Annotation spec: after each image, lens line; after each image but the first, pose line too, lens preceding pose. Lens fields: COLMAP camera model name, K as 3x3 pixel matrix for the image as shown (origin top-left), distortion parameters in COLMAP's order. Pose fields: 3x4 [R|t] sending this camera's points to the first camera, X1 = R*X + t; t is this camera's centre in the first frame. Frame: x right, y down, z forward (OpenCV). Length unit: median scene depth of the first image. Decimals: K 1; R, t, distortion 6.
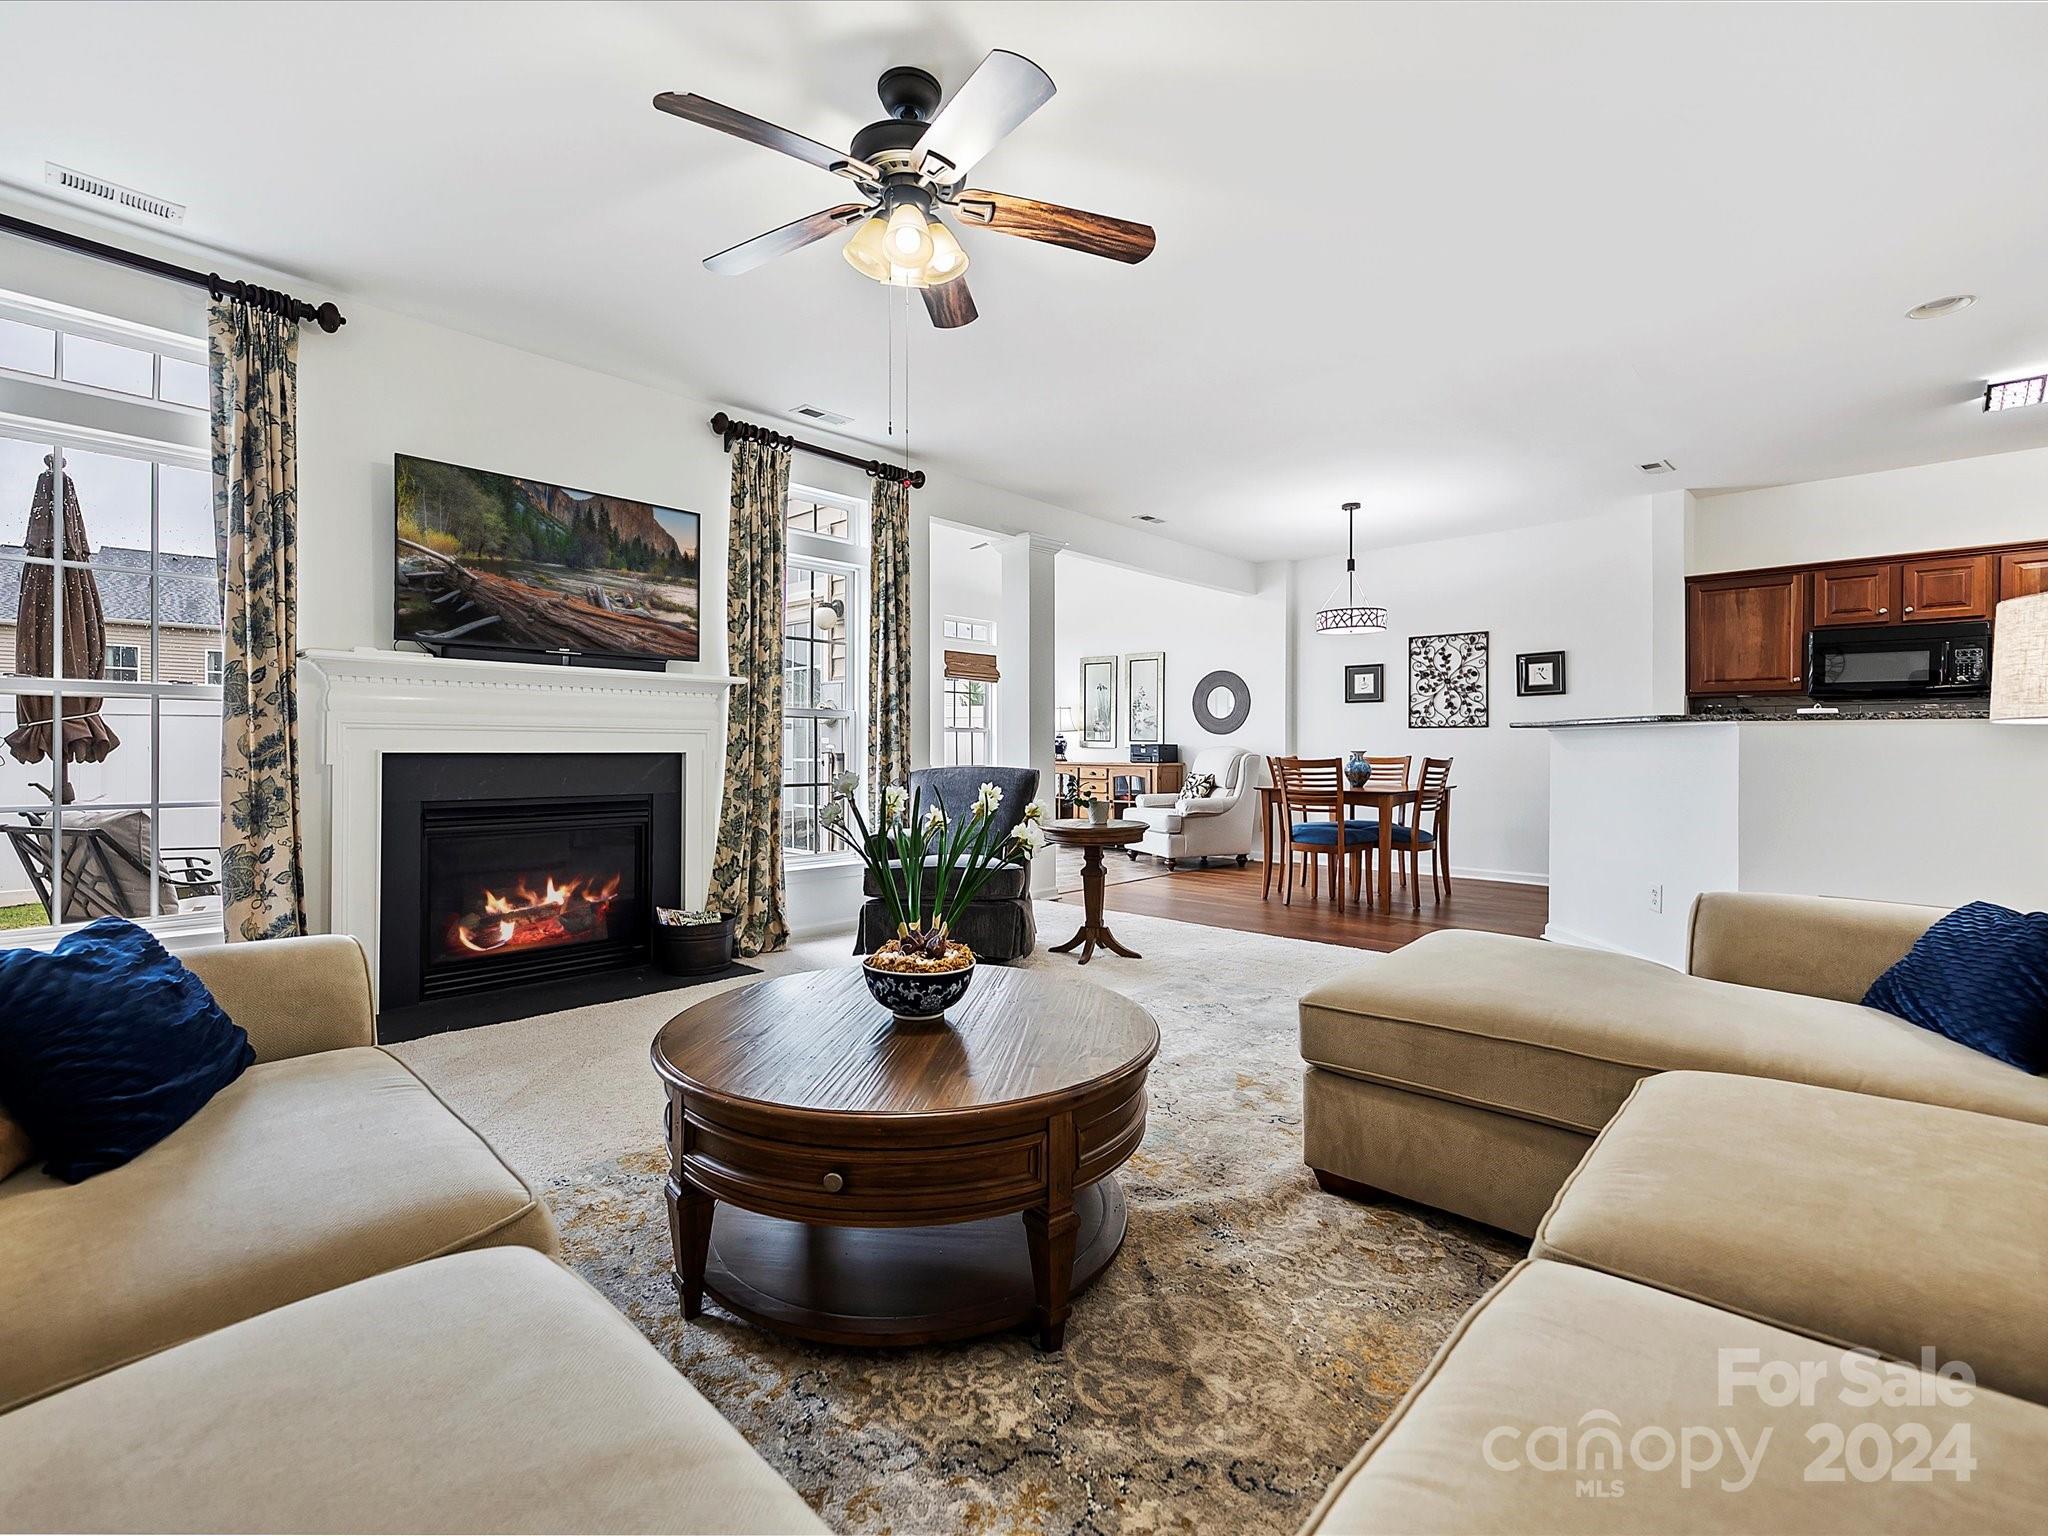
lens RADIAL K [[938.2, 0, 1029.3], [0, 938.2, 758.3], [0, 0, 1]] dist [0.000835, -0.000234]
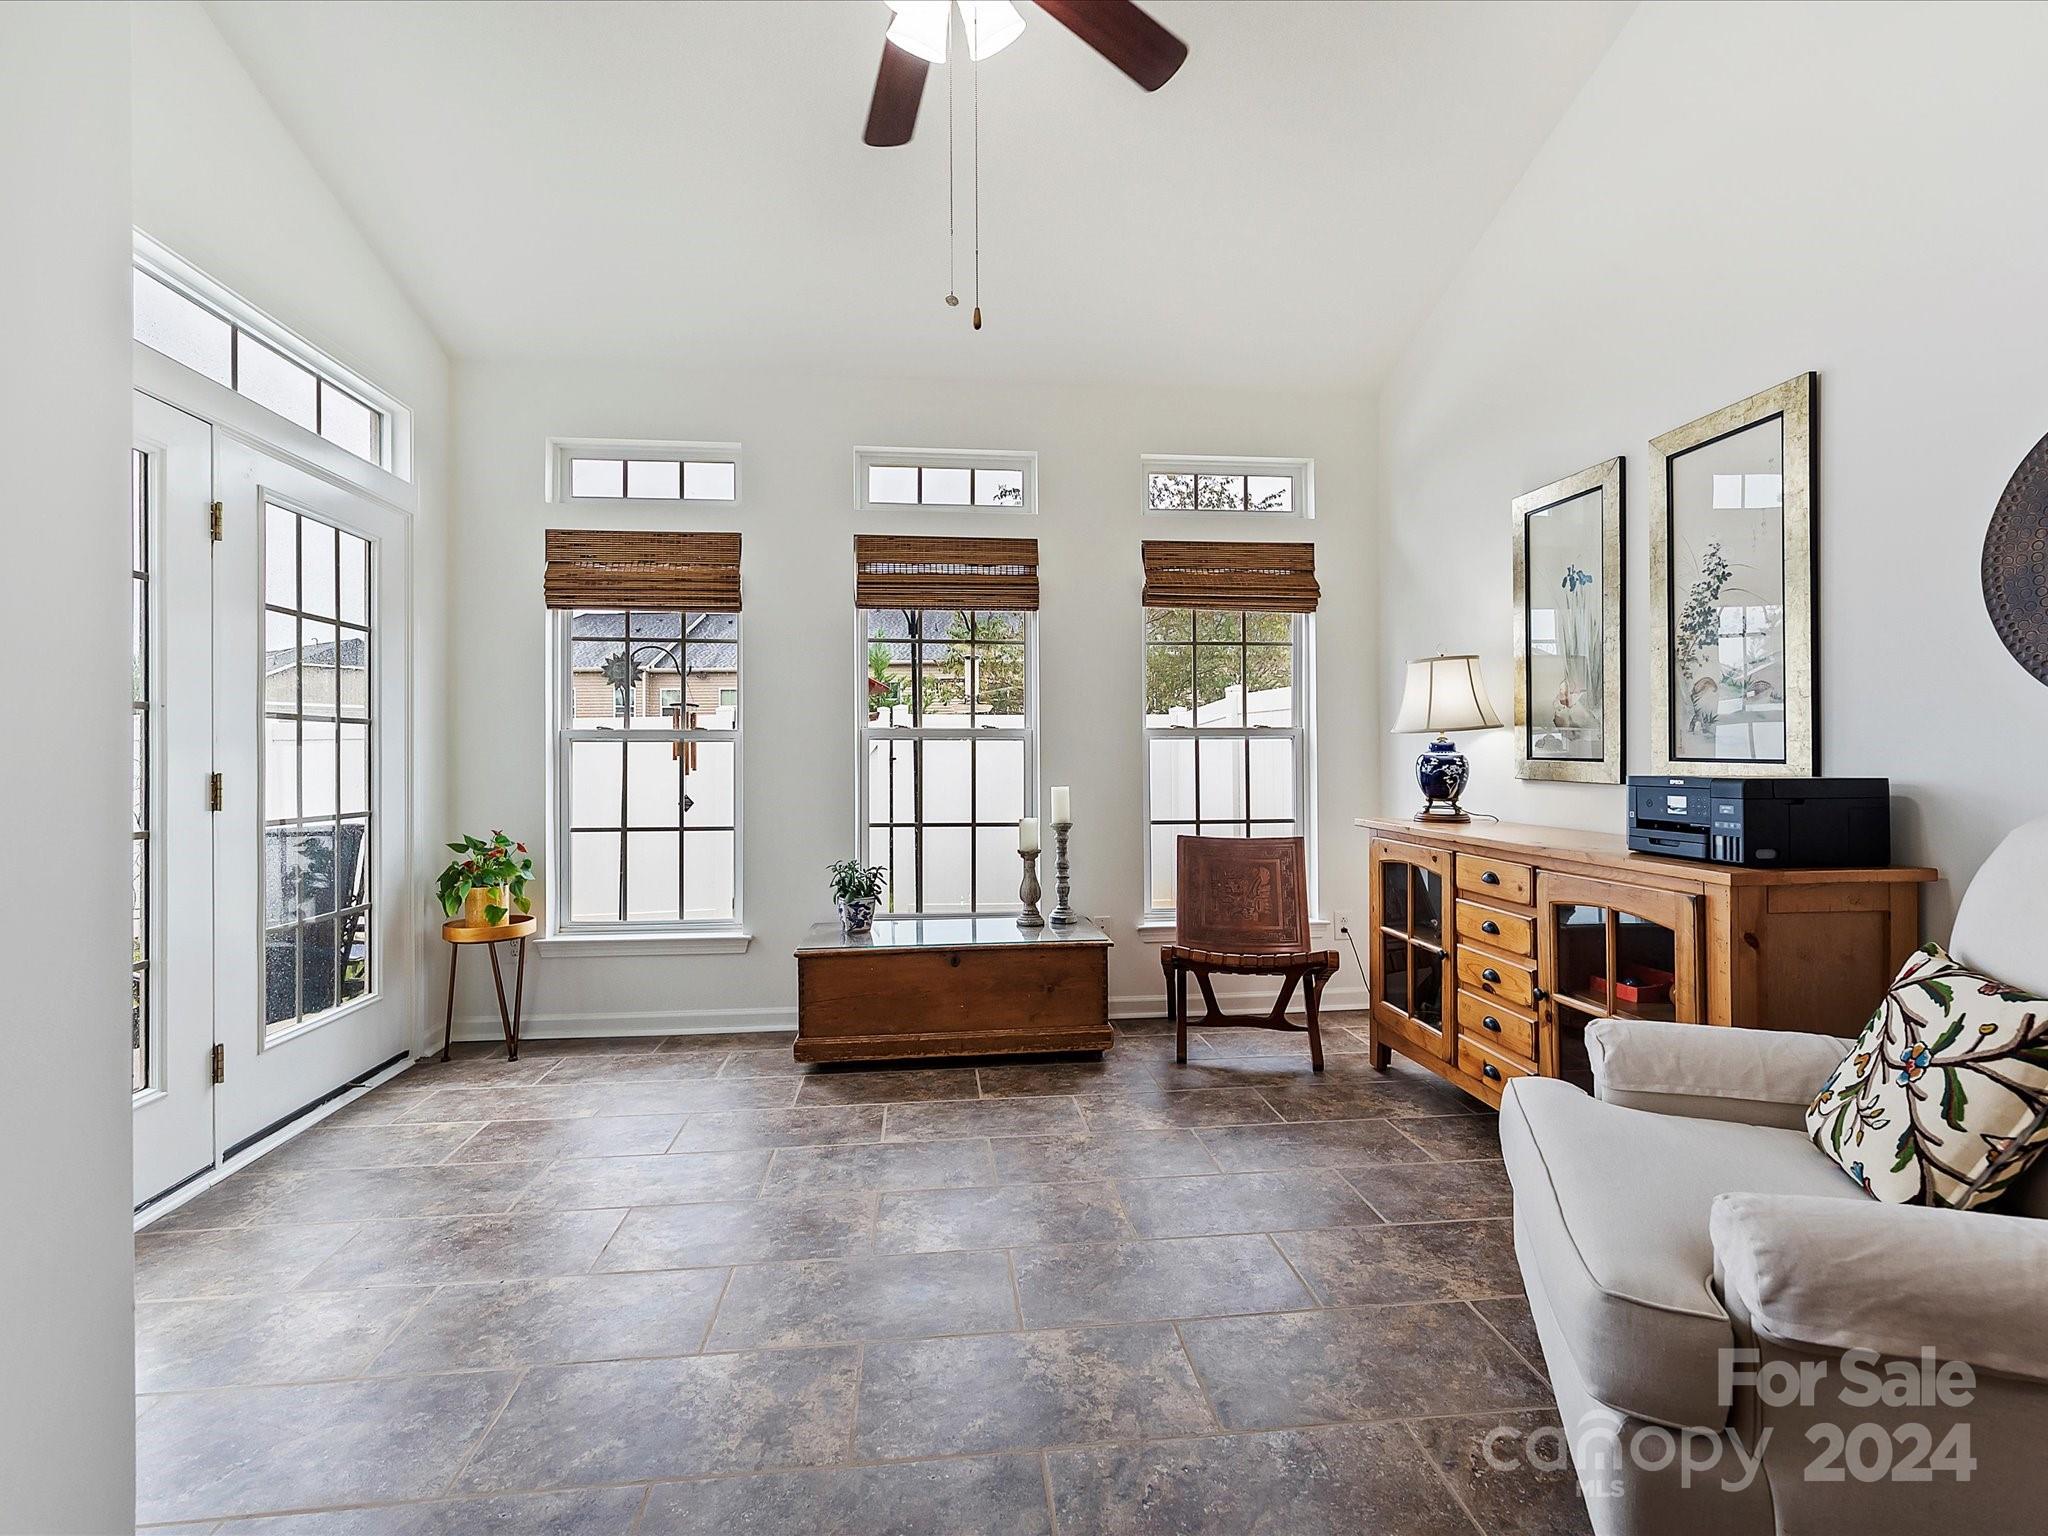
lens RADIAL K [[938.2, 0, 1035.6], [0, 938.2, 754.2], [0, 0, 1]] dist [0.000835, -0.000234]
pose [[0.745142, -0.008343, -0.666854, 0.197896], [-0.000045, 0.999921, -0.012560, -0.022073], [0.666906, 0.009389, 0.745083, 0.906029]]
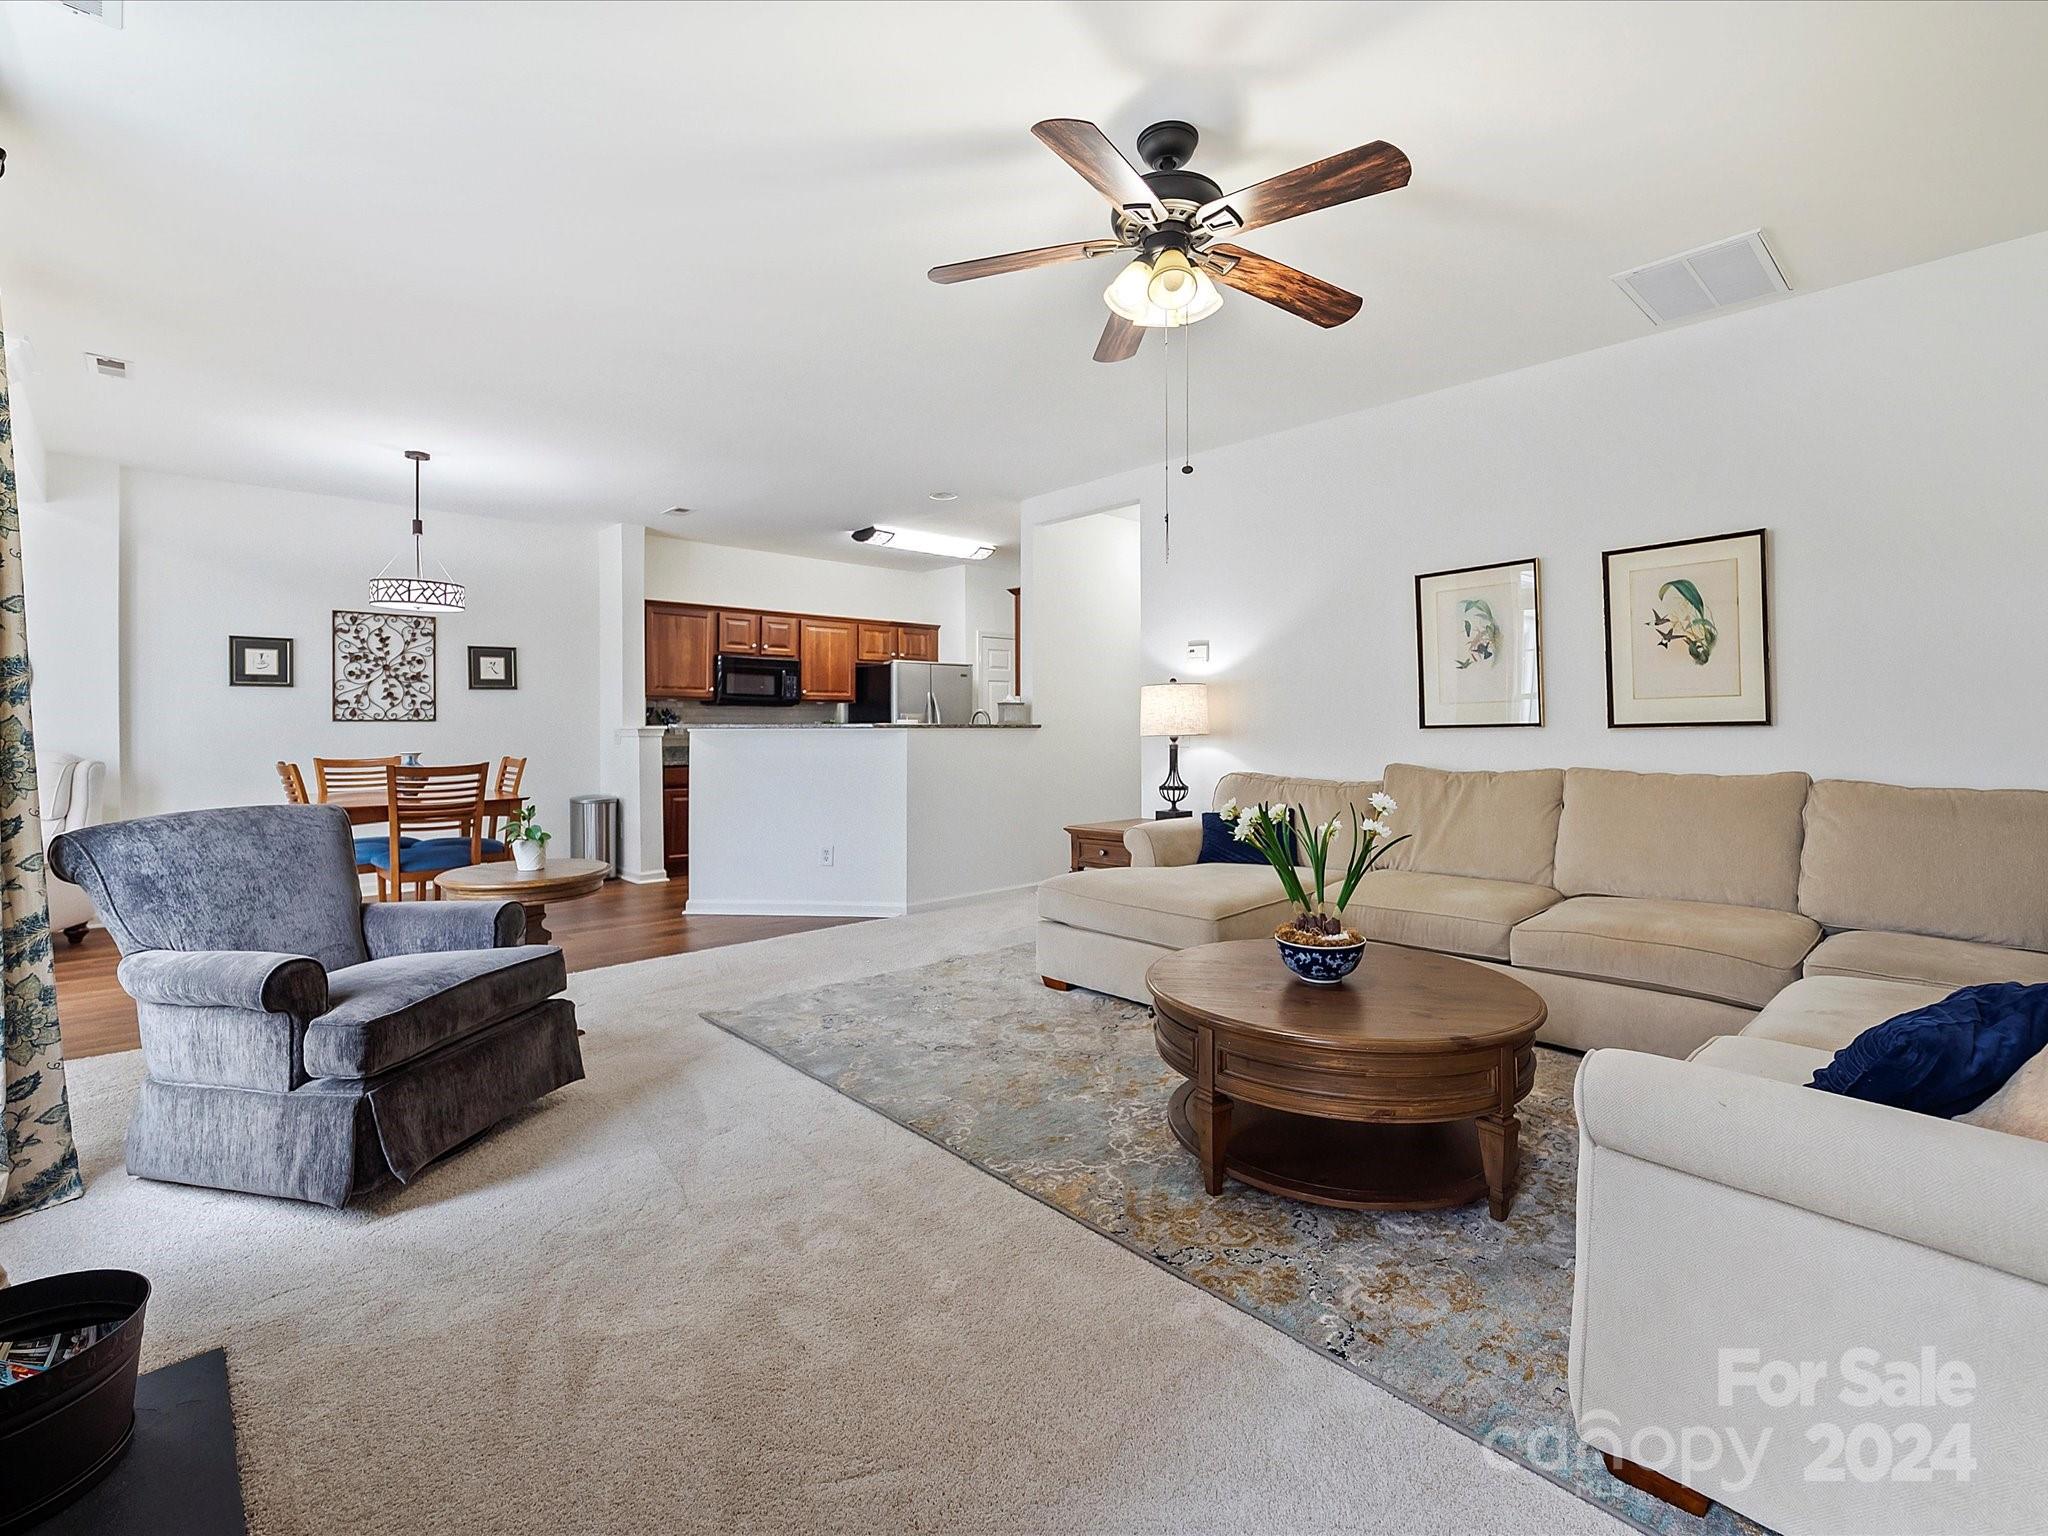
lens RADIAL K [[938.2, 0, 1011.1], [0, 938.2, 723.1], [0, 0, 1]] dist [0.000835, -0.000234]
pose [[0.082742, 0.001308, 0.996570, -0.390008], [0.014593, 0.999890, -0.002524, -0.021751], [-0.996464, 0.014752, 0.082713, 0.376211]]
